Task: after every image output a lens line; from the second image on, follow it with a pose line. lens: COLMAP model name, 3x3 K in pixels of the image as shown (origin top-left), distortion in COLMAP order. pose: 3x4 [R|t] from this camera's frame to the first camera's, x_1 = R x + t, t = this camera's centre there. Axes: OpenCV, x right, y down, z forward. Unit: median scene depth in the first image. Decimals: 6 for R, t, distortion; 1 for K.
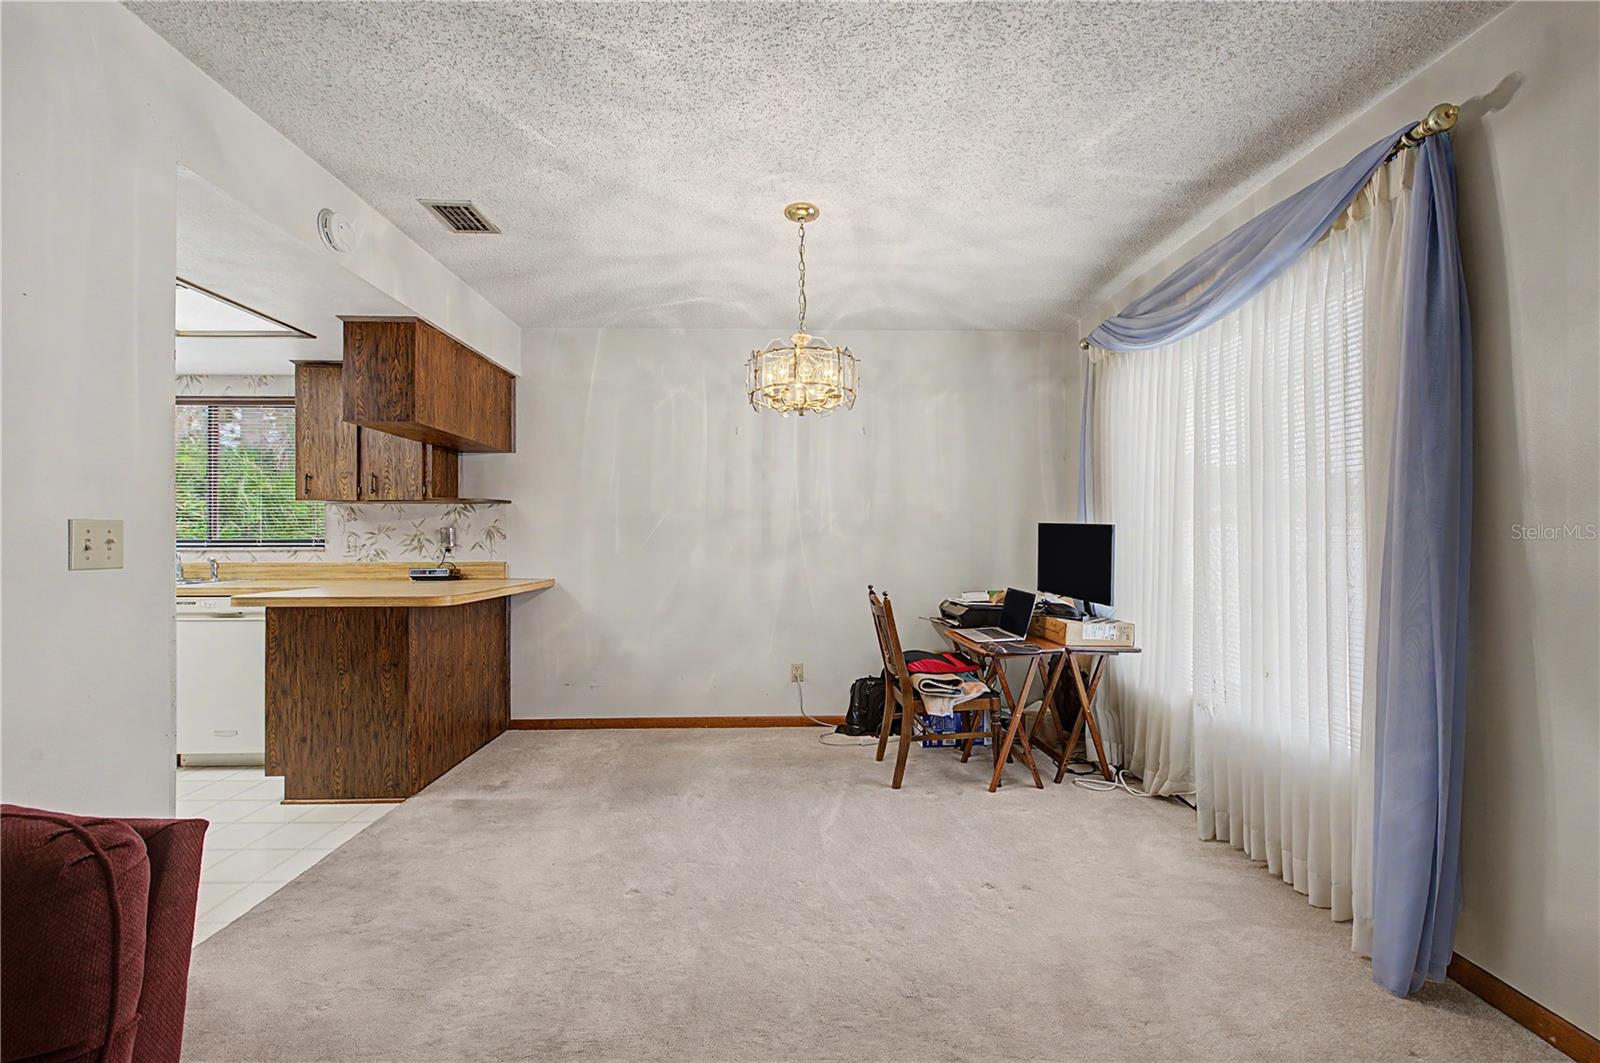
lens RADIAL K [[630.4, 0, 794.7], [0, 630.4, 536.1], [0, 0, 1]] dist [0.001495, -0.001937]
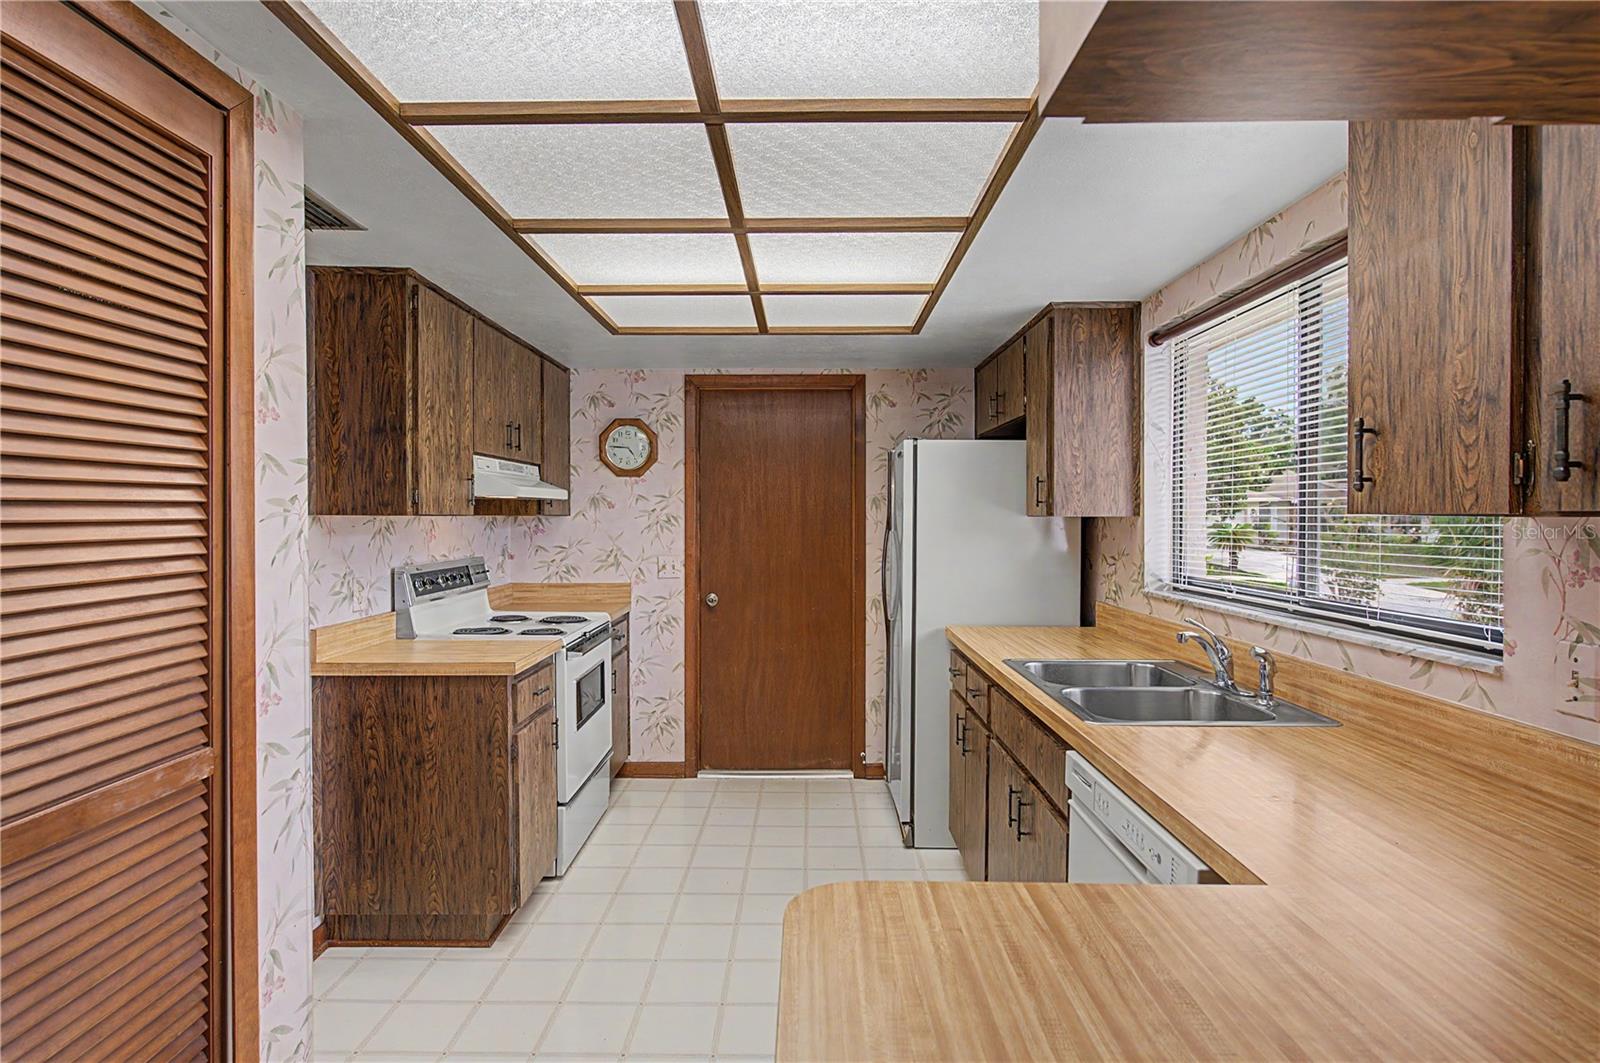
lens RADIAL K [[840.9, 0, 795.5], [0, 840.9, 528.7], [0, 0, 1]] dist [-0.003542, -0.000150]
pose [[-0.035288, 0.015077, -0.999263, -0.383393], [0.003045, 0.999883, 0.014979, -0.056724], [0.999373, -0.002515, -0.035329, 0.754680]]
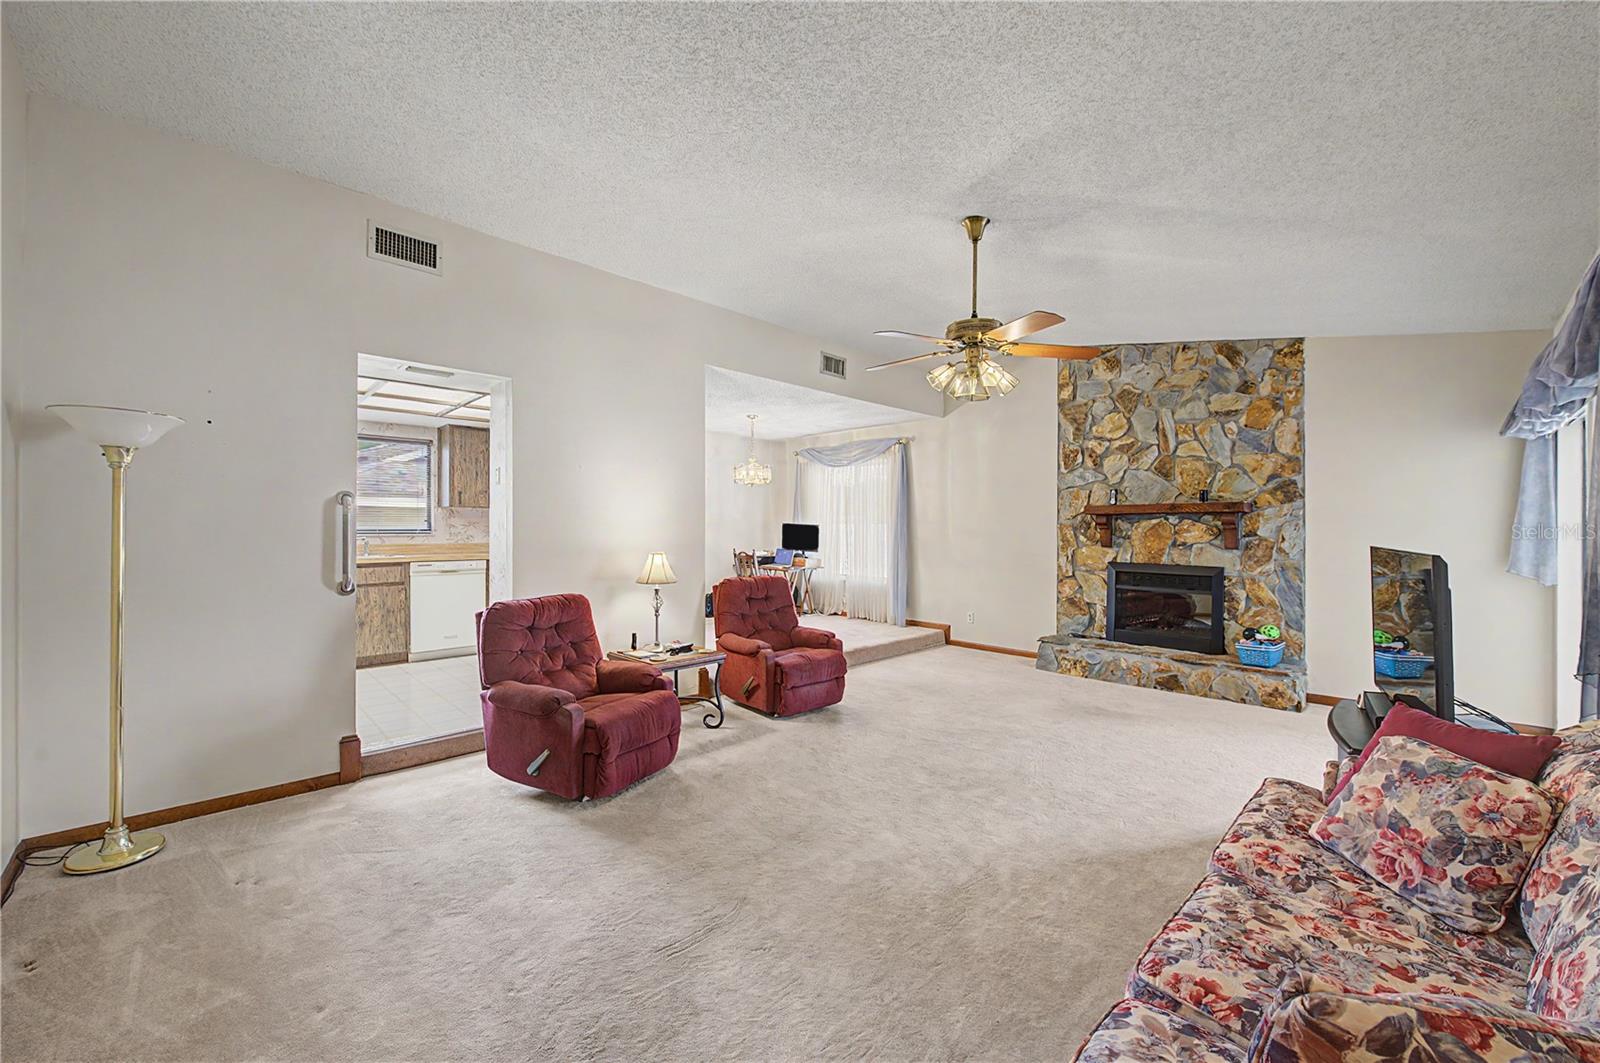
lens RADIAL K [[630.4, 0, 801.0], [0, 630.4, 531.1], [0, 0, 1]] dist [0.001495, -0.001937]
pose [[0.731066, 0.000961, 0.682306, -1.264045], [-0.006763, 0.999960, 0.005837, -0.004647], [-0.682273, -0.008882, 0.731043, -0.884641]]
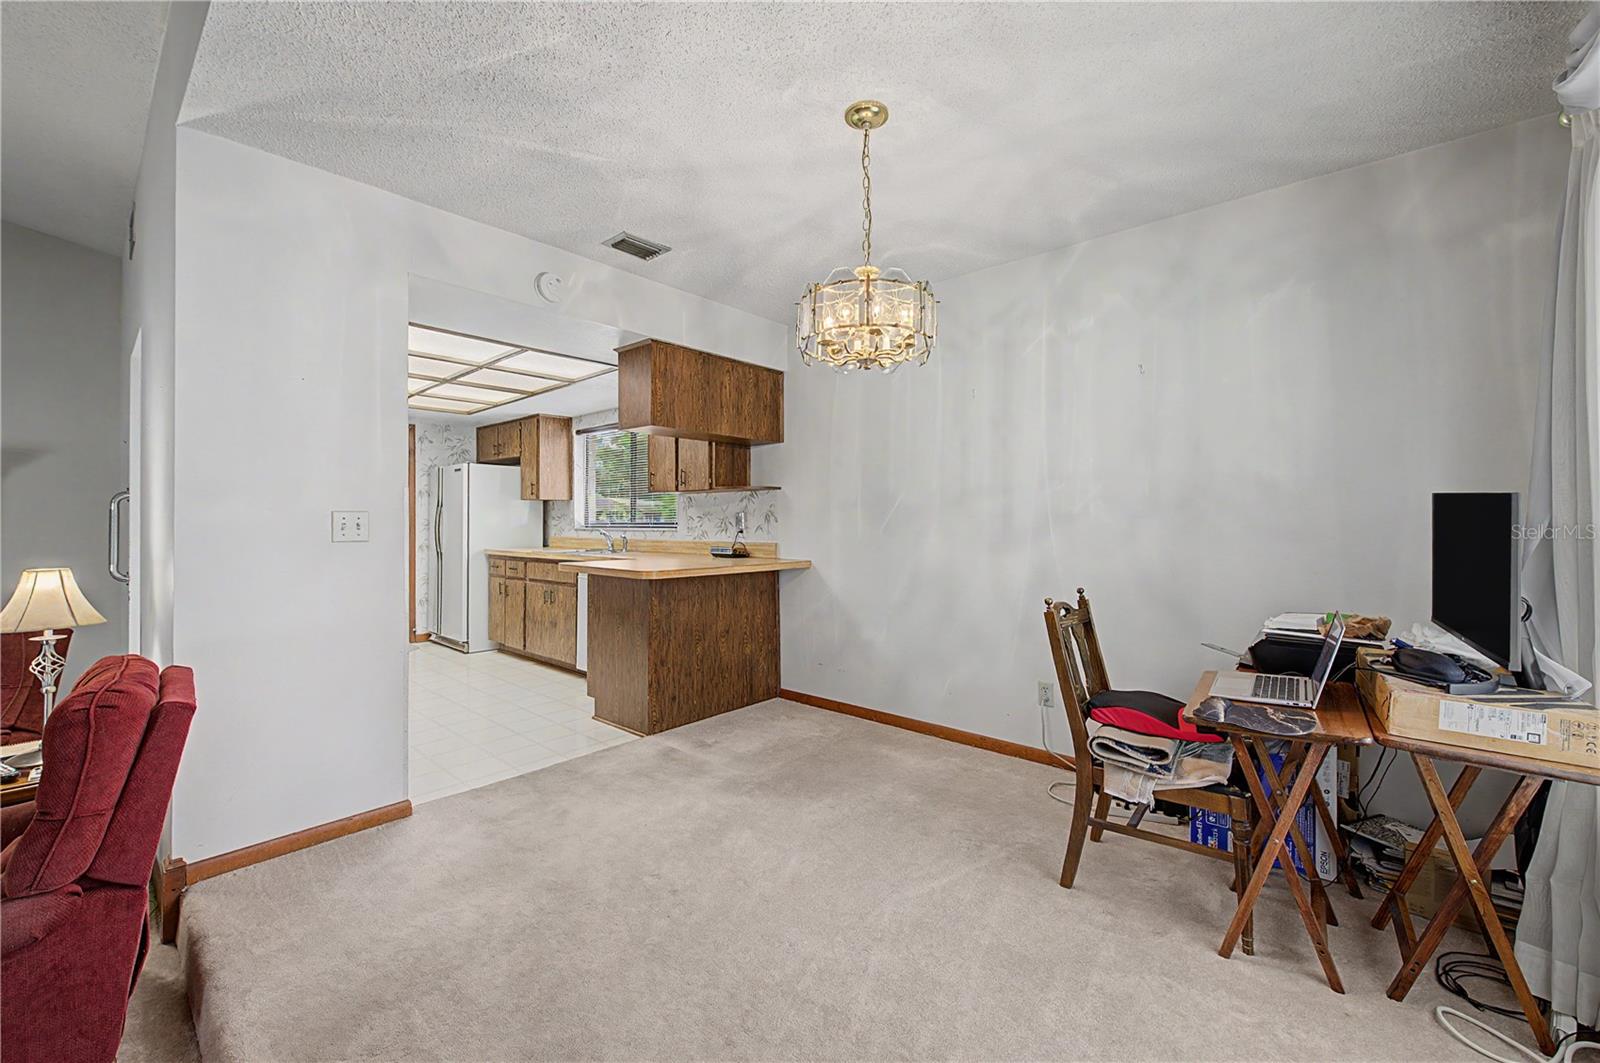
lens RADIAL K [[630.4, 0, 802.6], [0, 630.4, 519.8], [0, 0, 1]] dist [0.001495, -0.001937]
pose [[0.734159, -0.001559, -0.678975, 0.347539], [0.003246, 0.999994, 0.001215, -0.000881], [0.678969, -0.003096, 0.734160, 0.250626]]
